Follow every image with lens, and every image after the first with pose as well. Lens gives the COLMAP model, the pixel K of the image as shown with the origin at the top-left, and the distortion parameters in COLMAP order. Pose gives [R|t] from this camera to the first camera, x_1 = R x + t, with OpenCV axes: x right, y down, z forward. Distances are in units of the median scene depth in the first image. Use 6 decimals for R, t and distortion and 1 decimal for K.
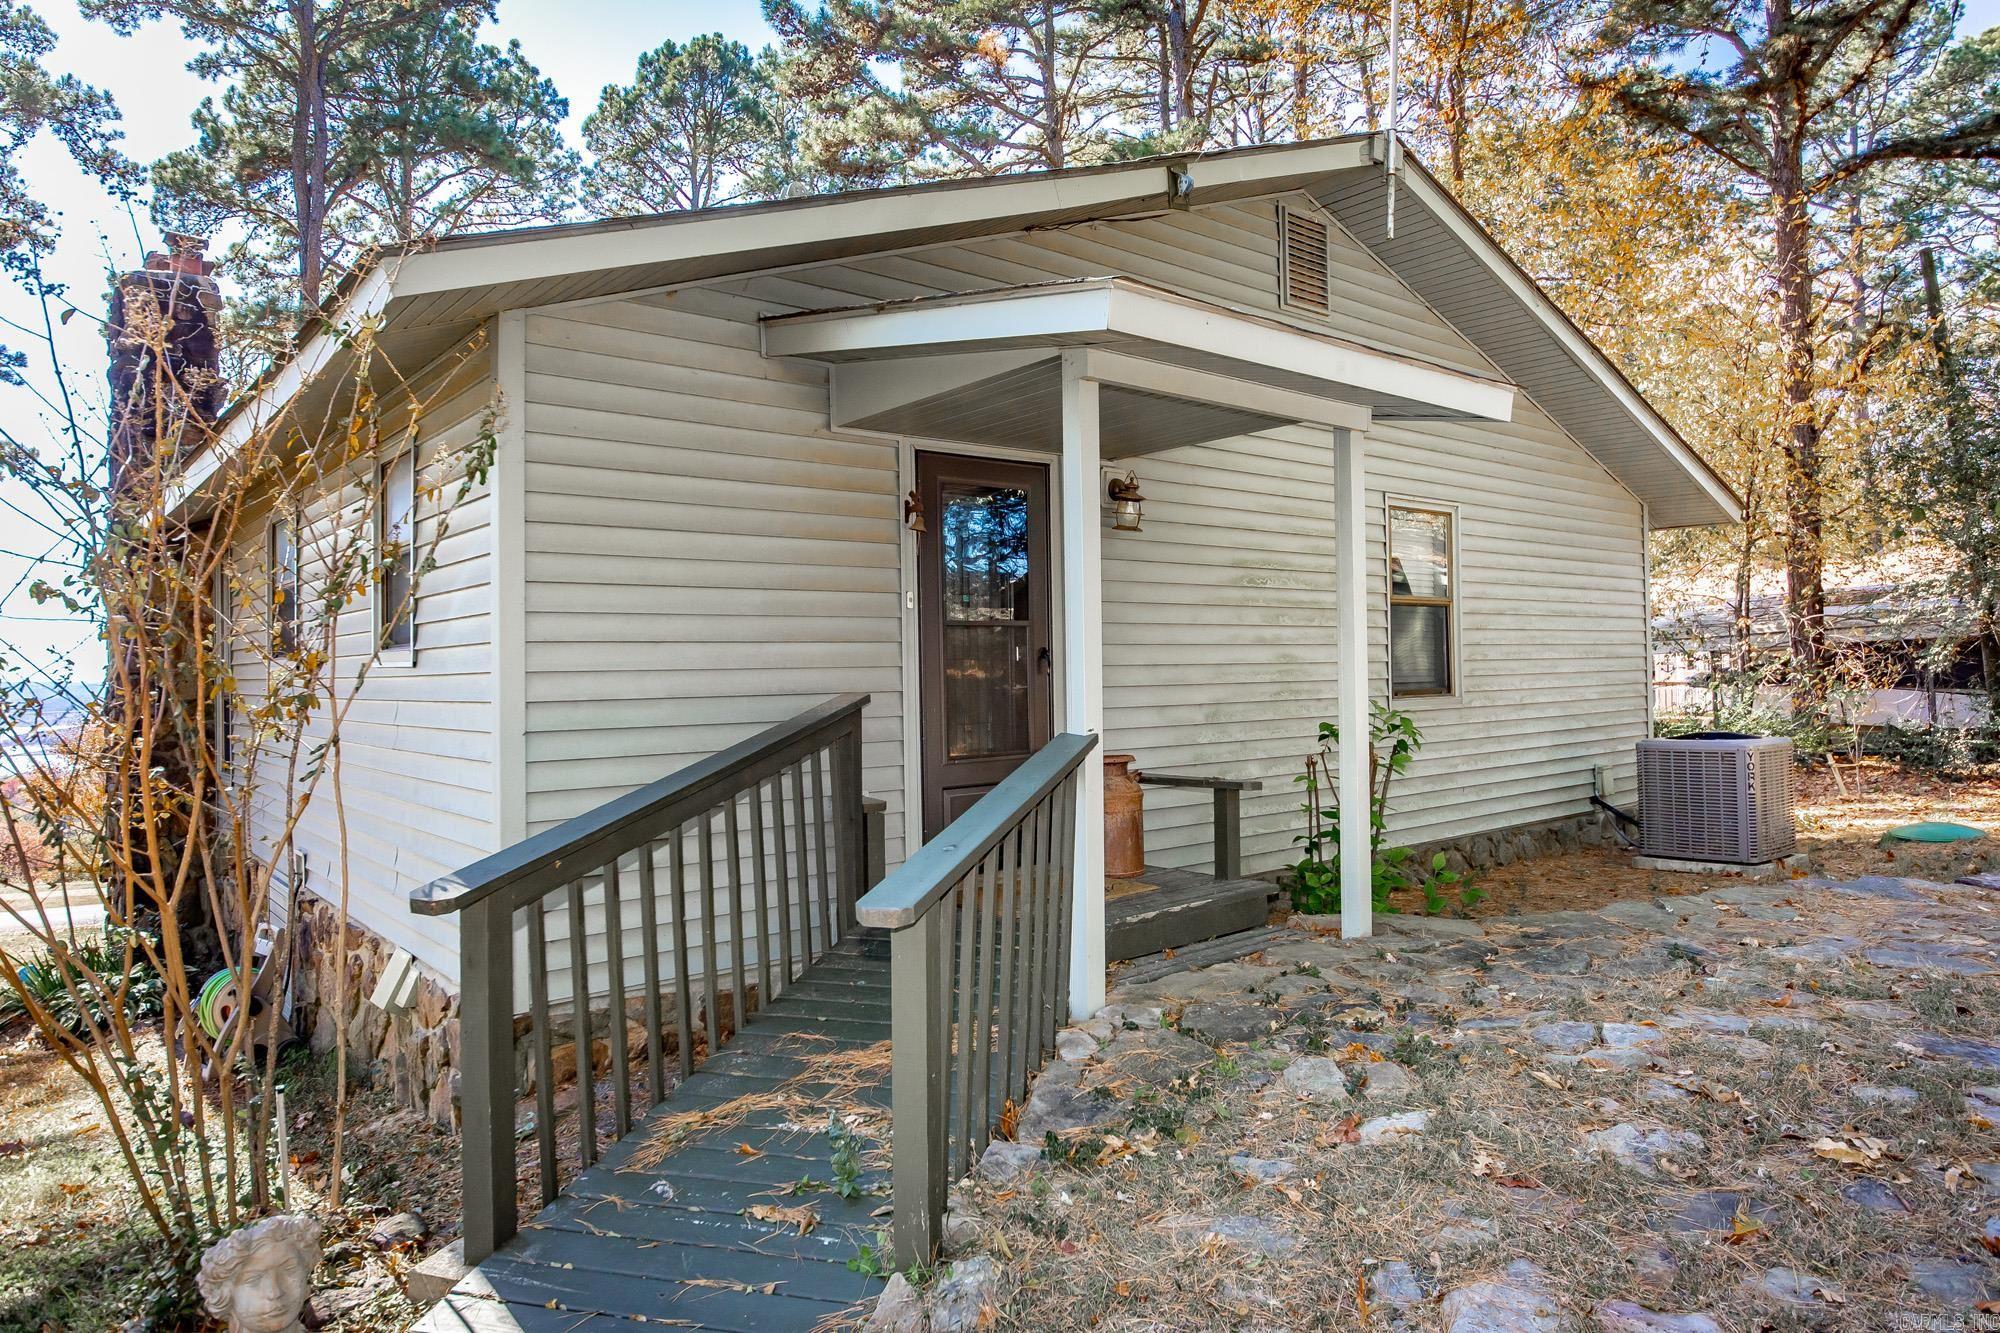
lens RADIAL K [[1263.5, 0, 1000.1], [0, 1263.5, 663.8], [0, 0, 1]] dist [-0.031693, 0.000841]
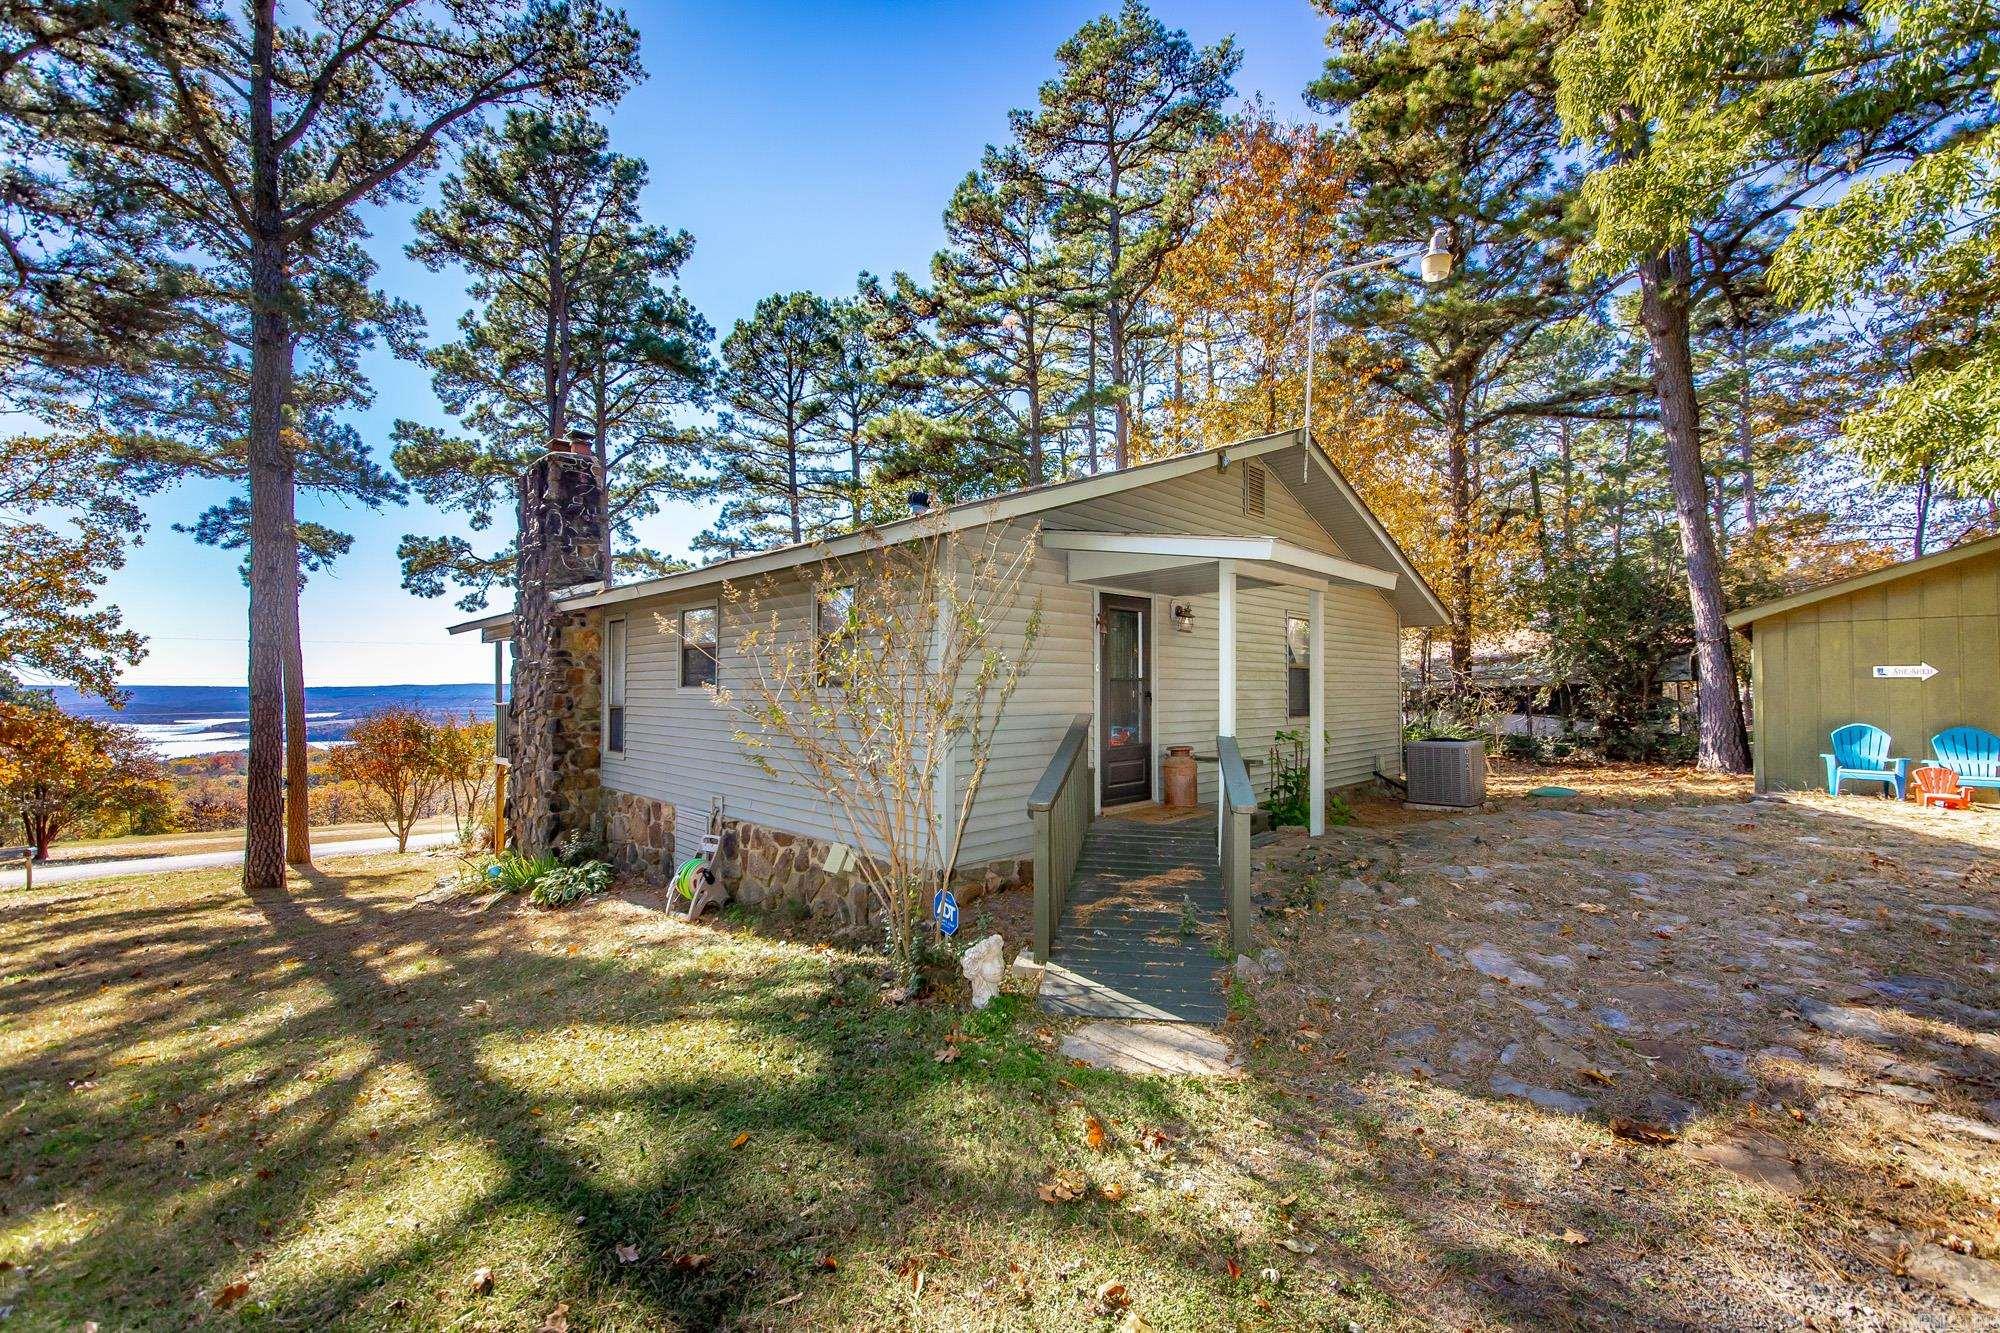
lens RADIAL K [[820.2, 0, 997.8], [0, 820.2, 680.1], [0, 0, 1]] dist [-0.002105, 0.000035]
pose [[0.995343, 0.018016, 0.094702, -0.101282], [-0.017341, 0.999818, -0.007941, -0.005140], [-0.094828, 0.006262, 0.995474, -0.080559]]
